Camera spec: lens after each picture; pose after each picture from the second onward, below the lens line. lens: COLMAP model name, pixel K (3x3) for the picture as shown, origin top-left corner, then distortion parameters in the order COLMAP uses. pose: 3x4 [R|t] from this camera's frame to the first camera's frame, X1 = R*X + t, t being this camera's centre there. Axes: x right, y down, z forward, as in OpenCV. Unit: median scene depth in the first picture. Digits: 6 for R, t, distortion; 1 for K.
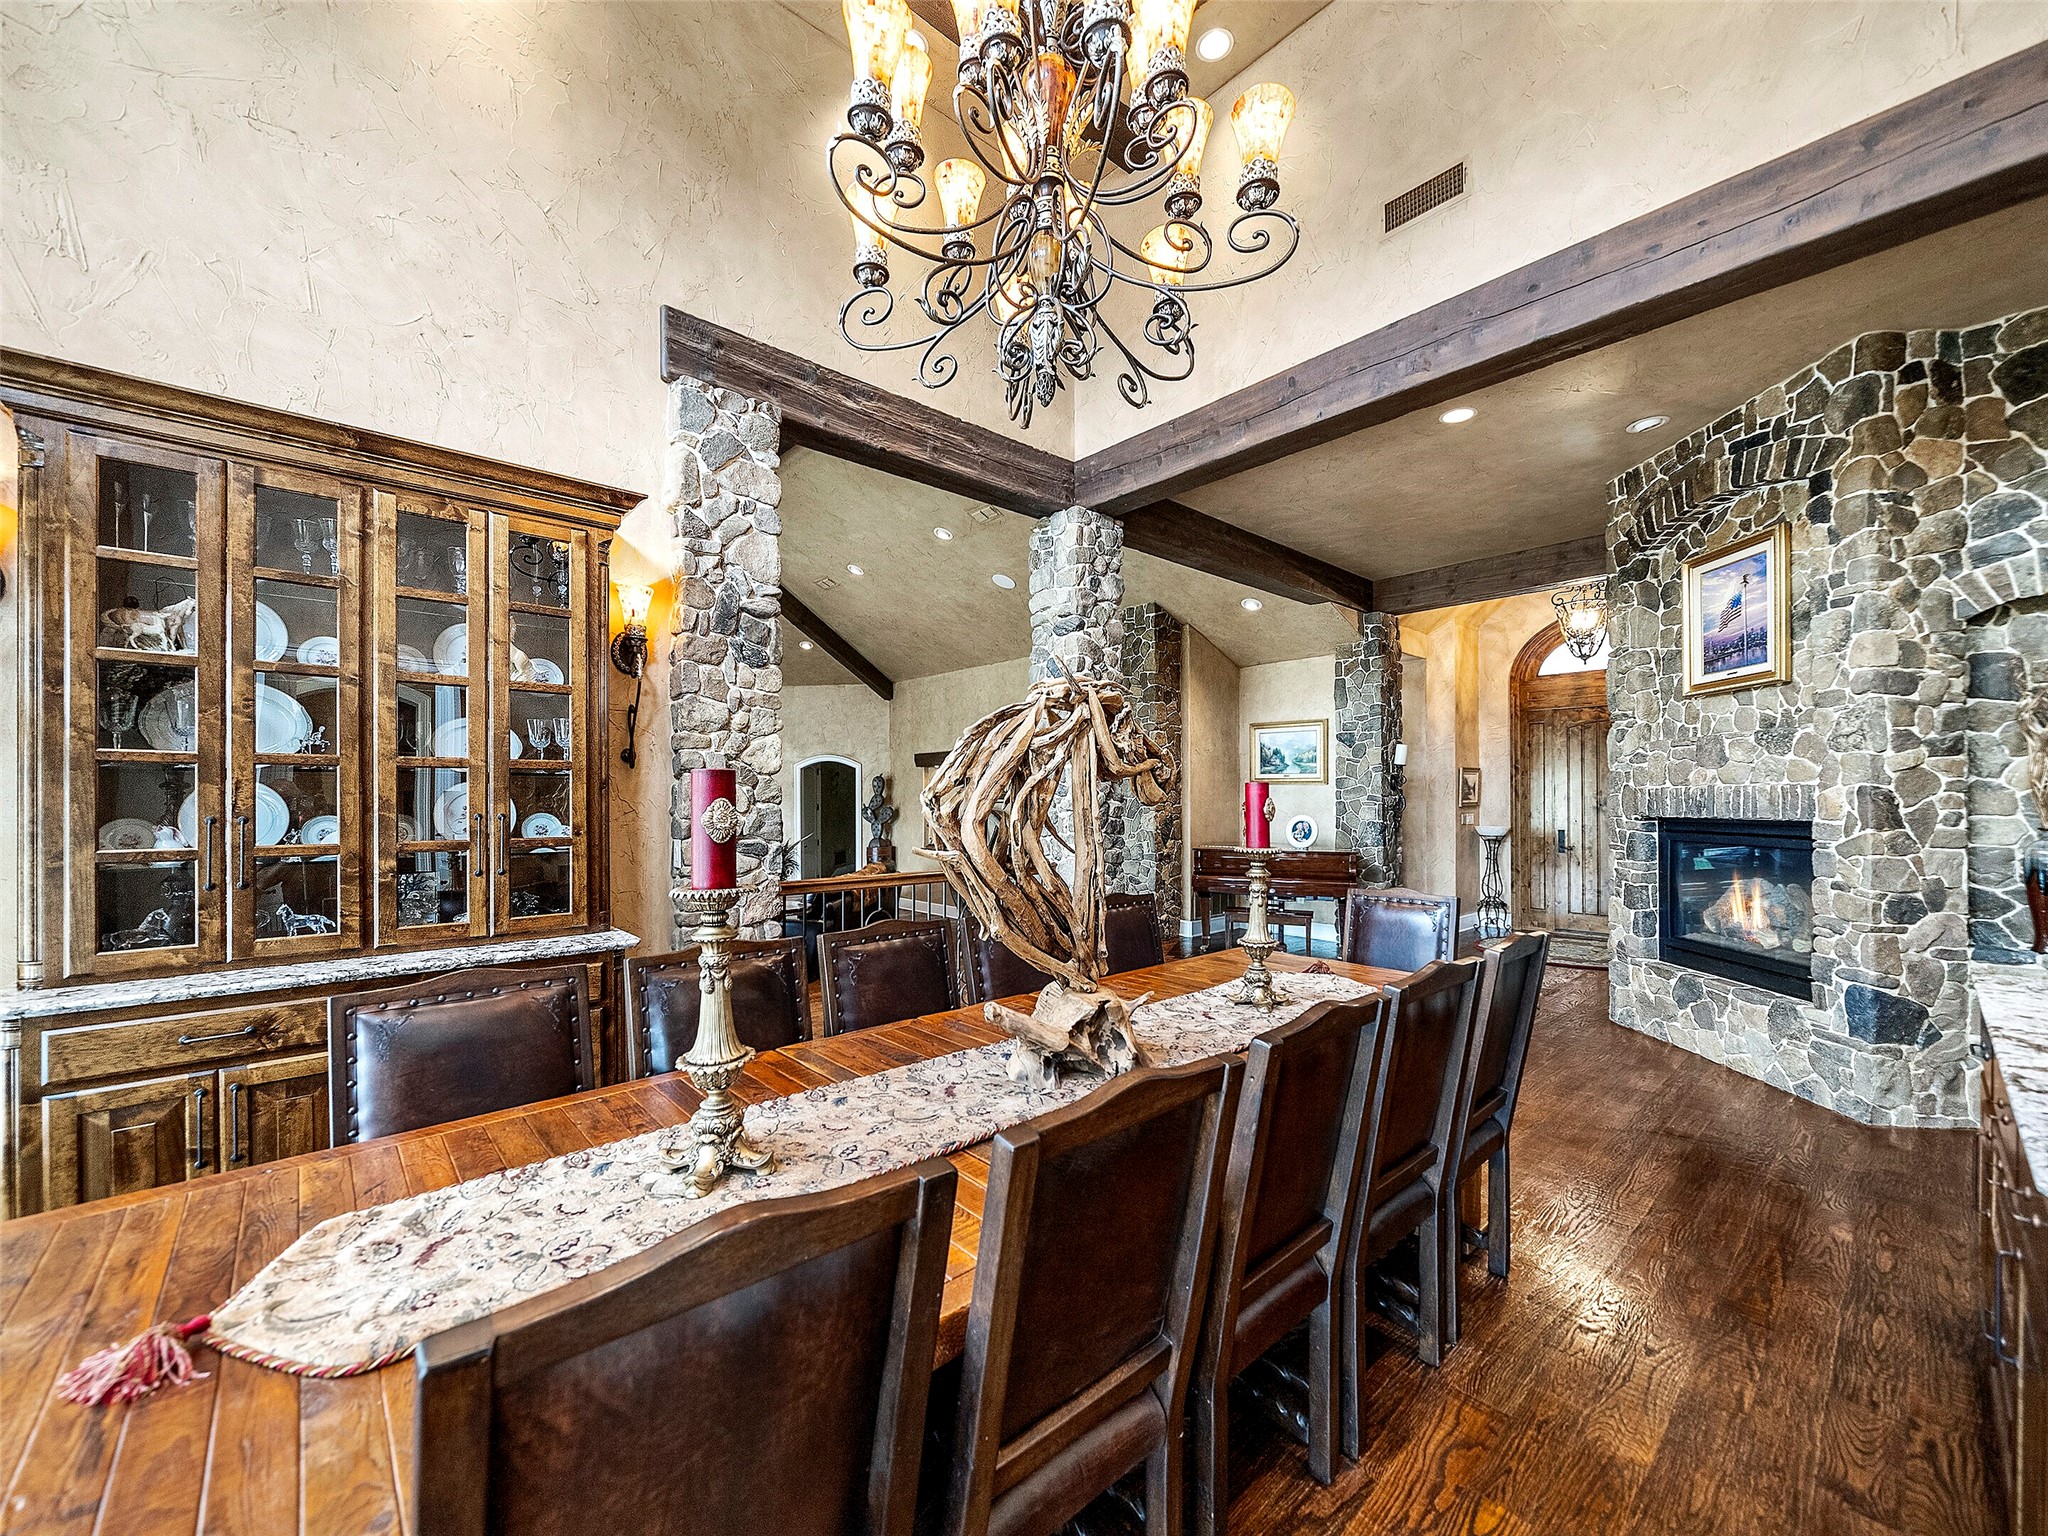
lens RADIAL K [[799.9, 0, 1028.4], [0, 799.9, 794.4], [0, 0, 1]] dist [-0.001410, -0.000235]
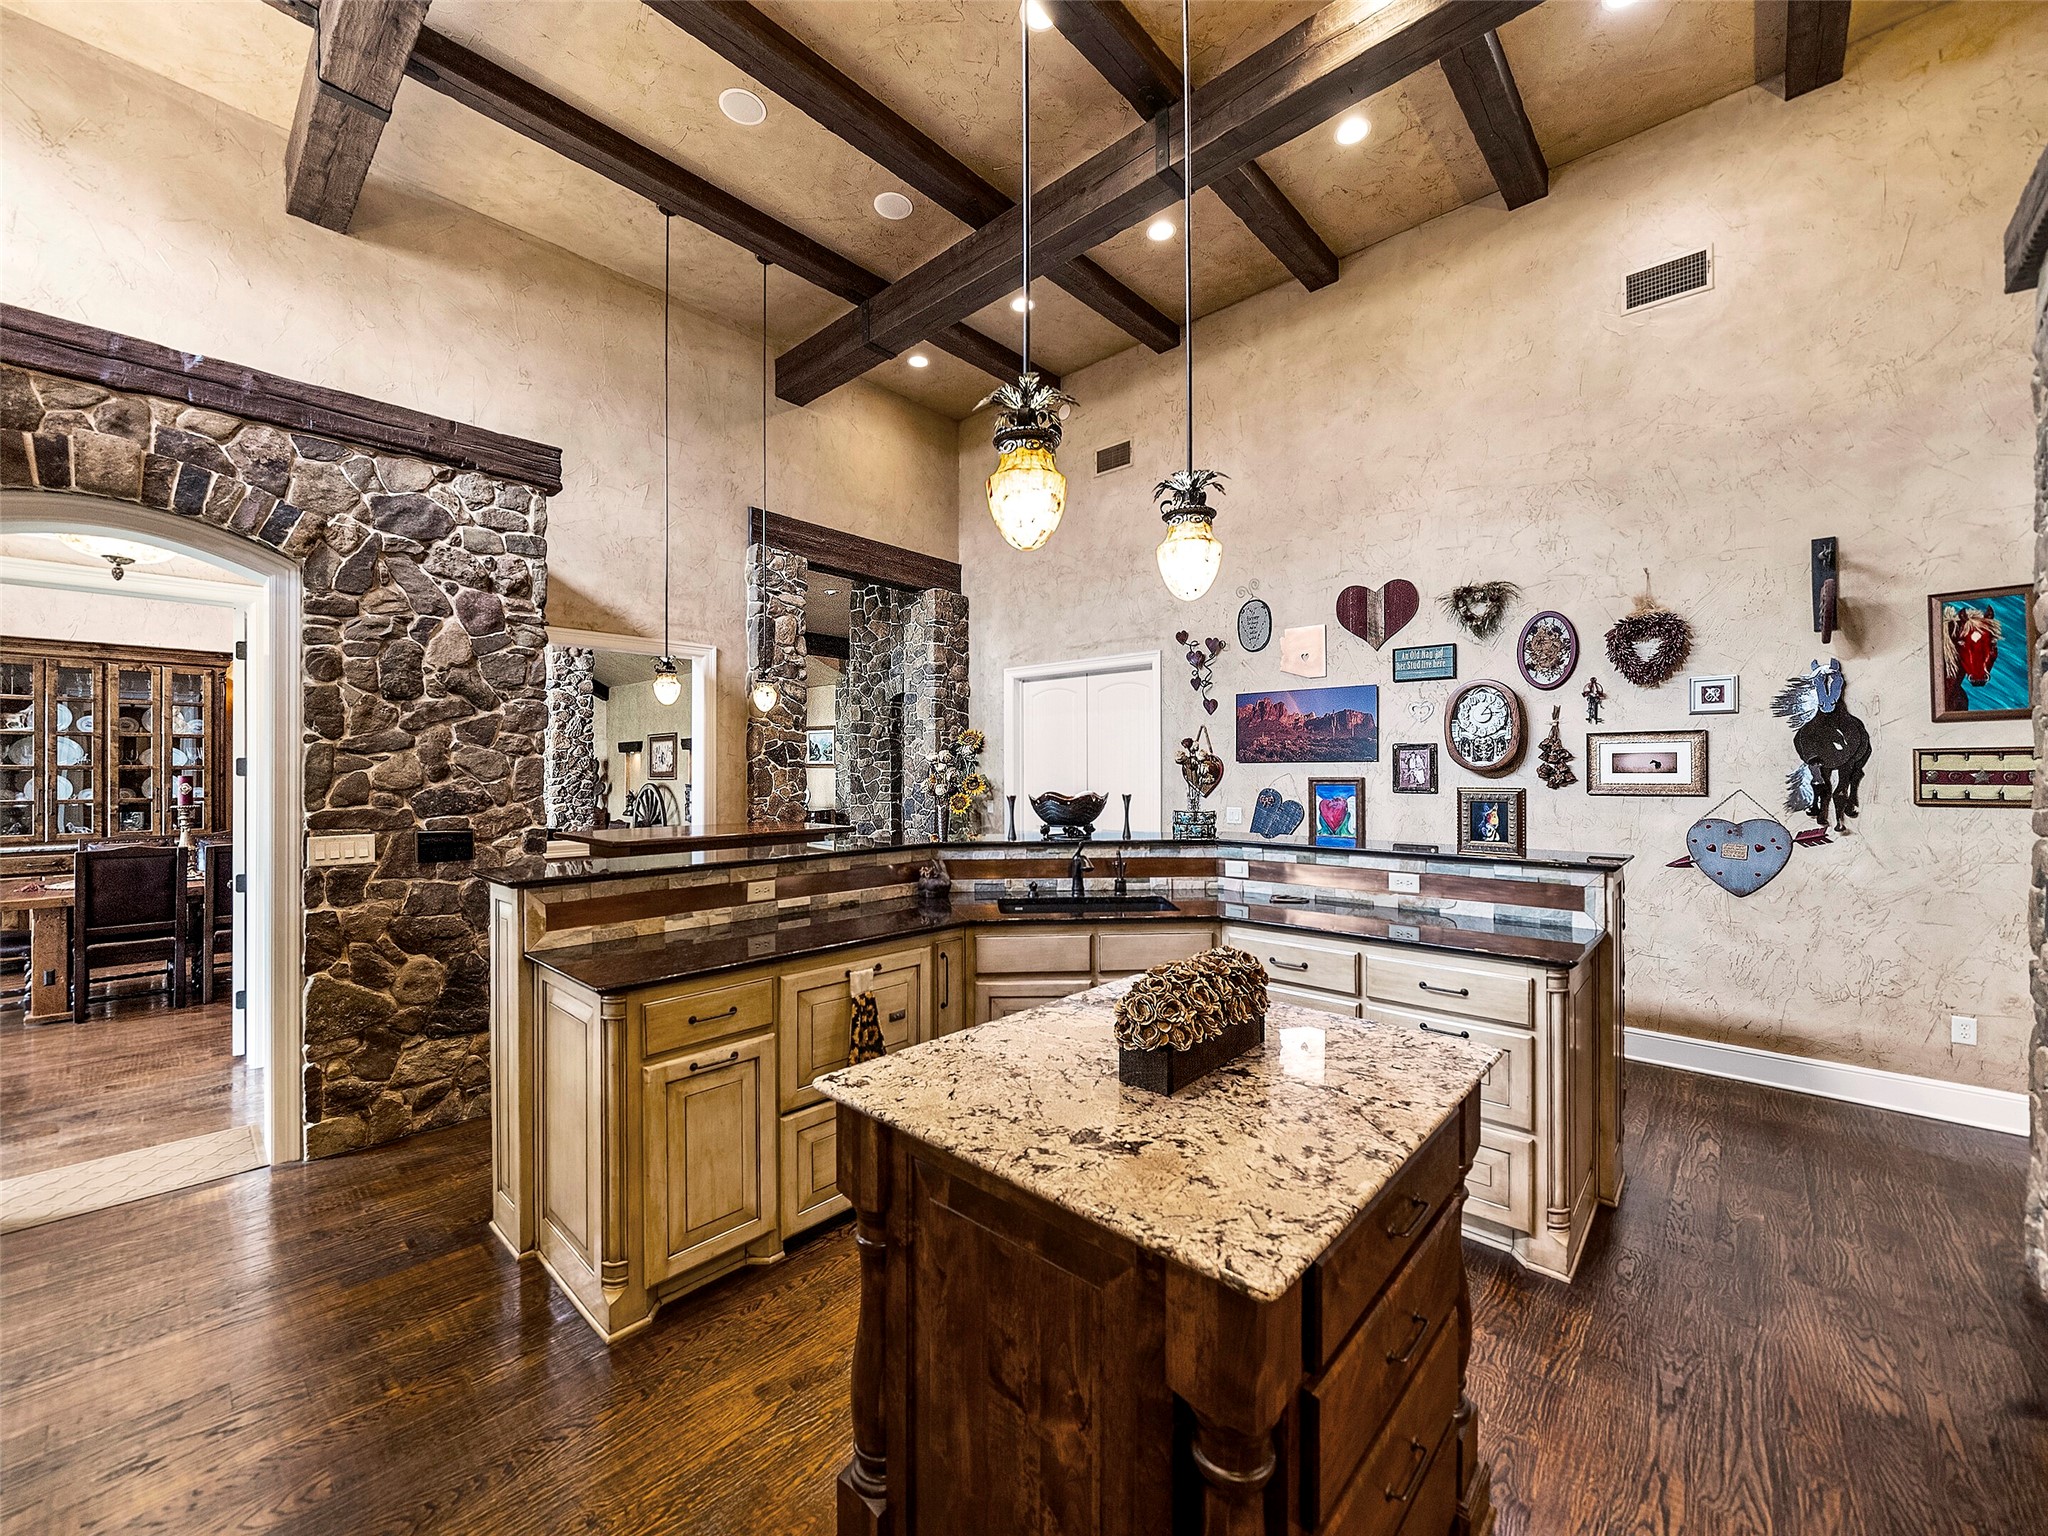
lens RADIAL K [[808.1, 0, 1024.0], [0, 808.1, 768.0], [0, 0, 1]] dist [-0.001214, -0.000011]
pose [[0.995365, -0.000483, 0.096168, 1.863583], [0.000577, 0.999999, -0.000953, -0.034802], [-0.096168, 0.001004, 0.995365, -1.868960]]
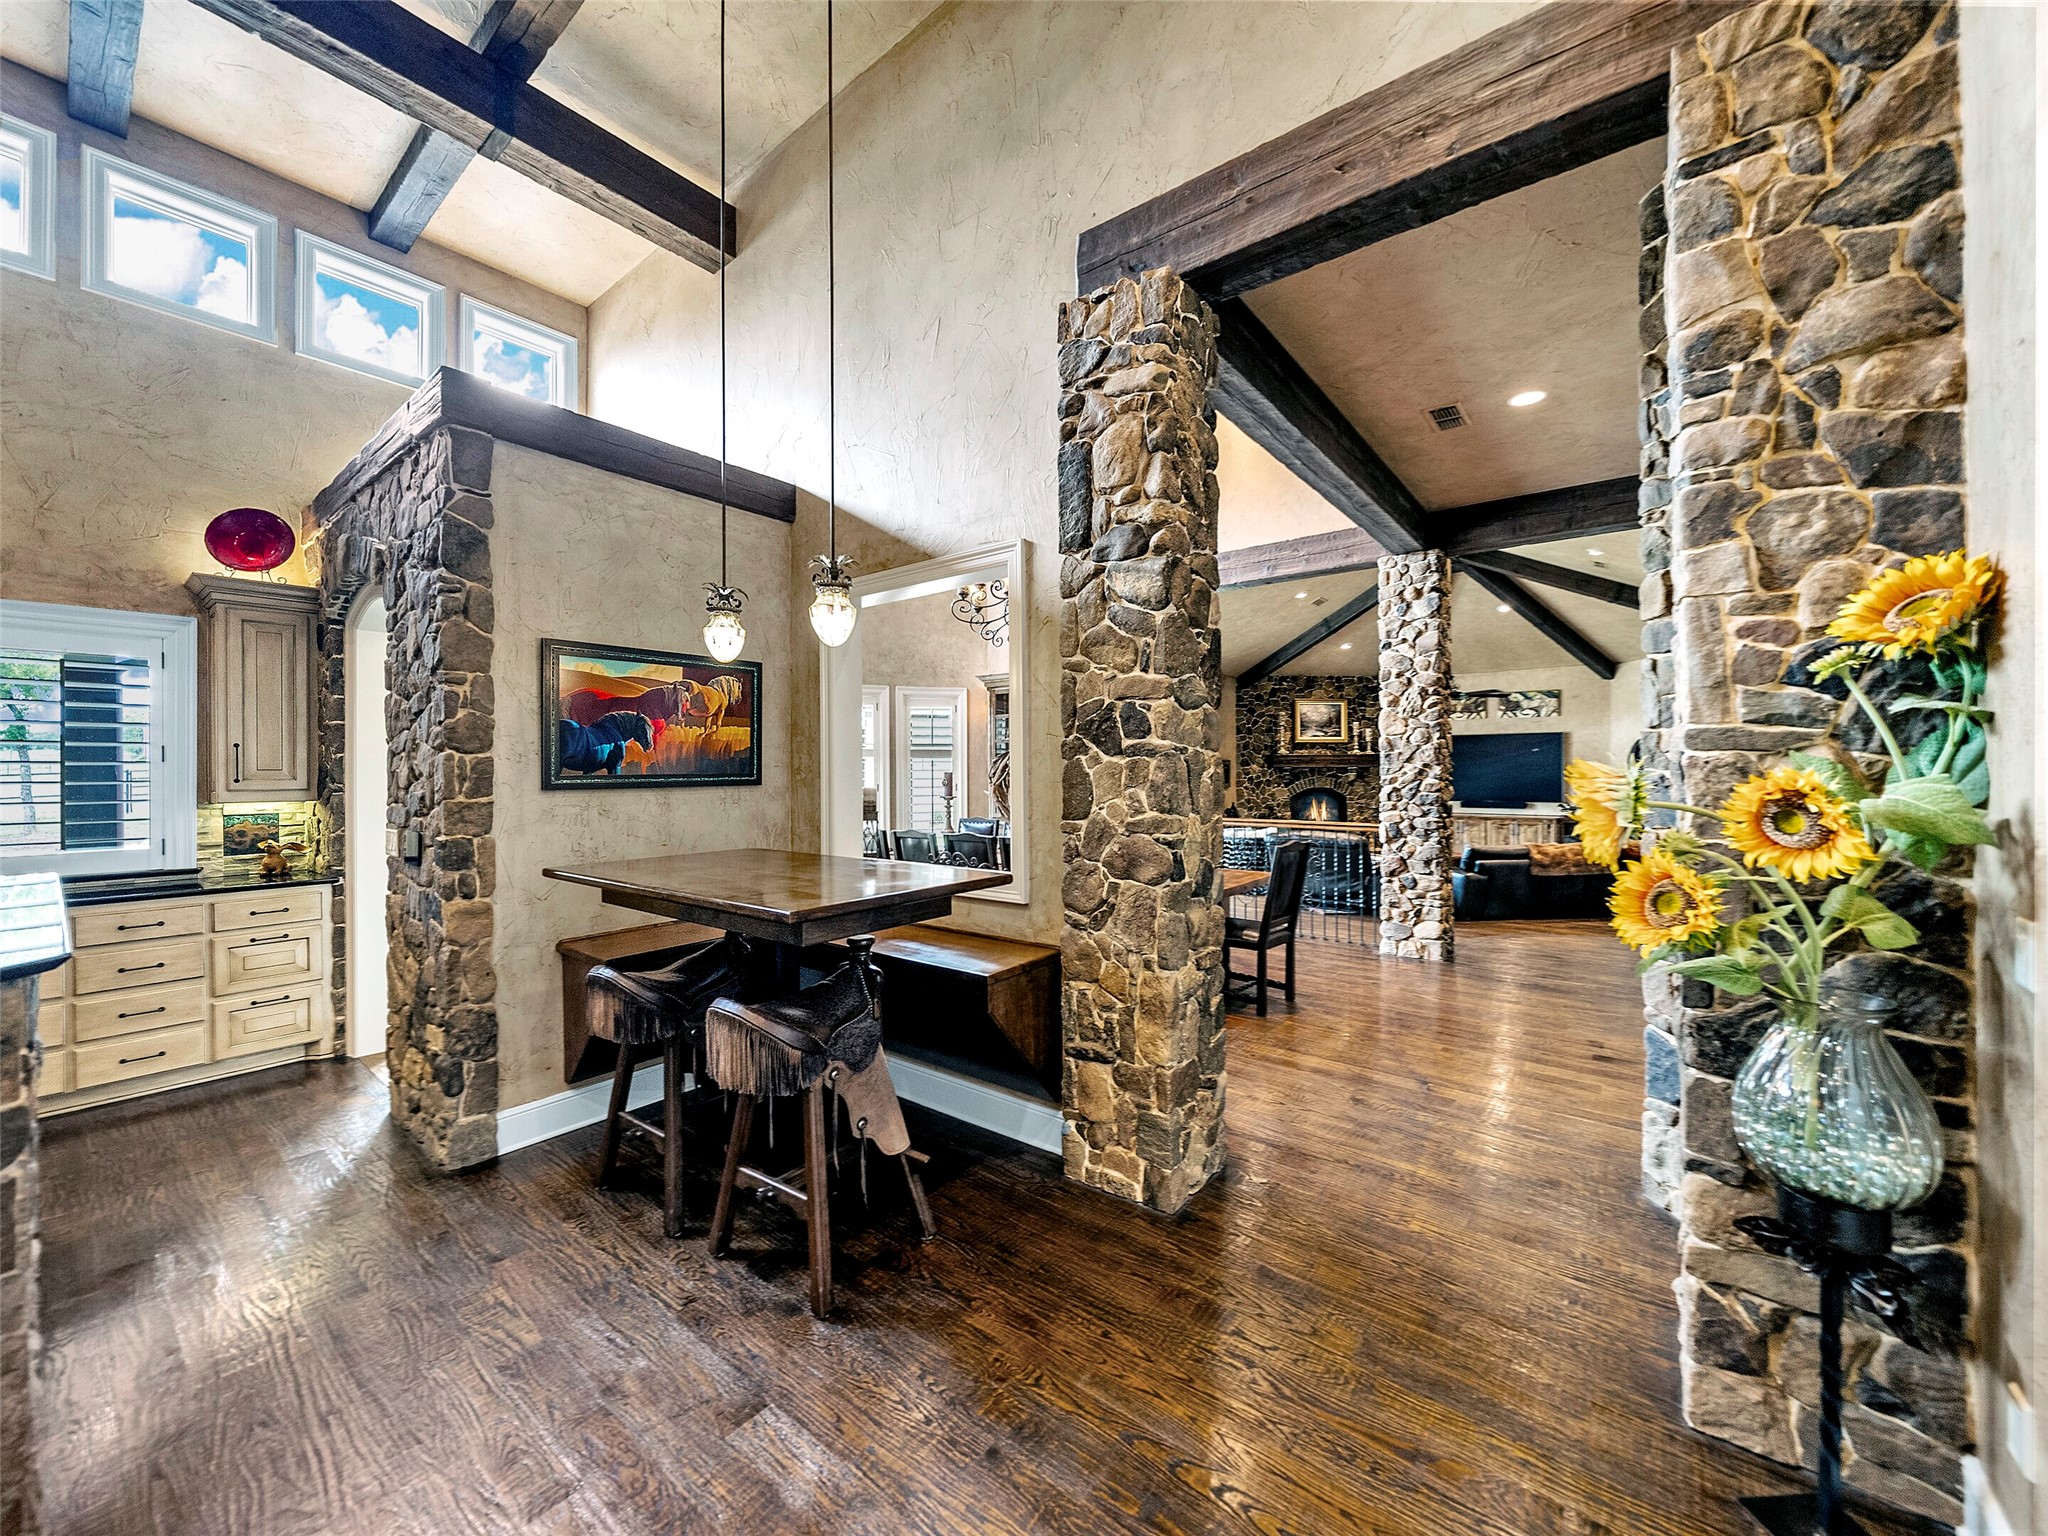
lens RADIAL K [[792.0, 0, 1024.0], [0, 792.0, 768.0], [0, 0, 1]] dist [-0.000480, -0.000070]
pose [[0.166396, -0.001237, -0.986058, 2.438612], [0.006586, 0.999978, -0.000143, -0.026503], [0.986037, -0.006470, 0.166401, 0.364144]]
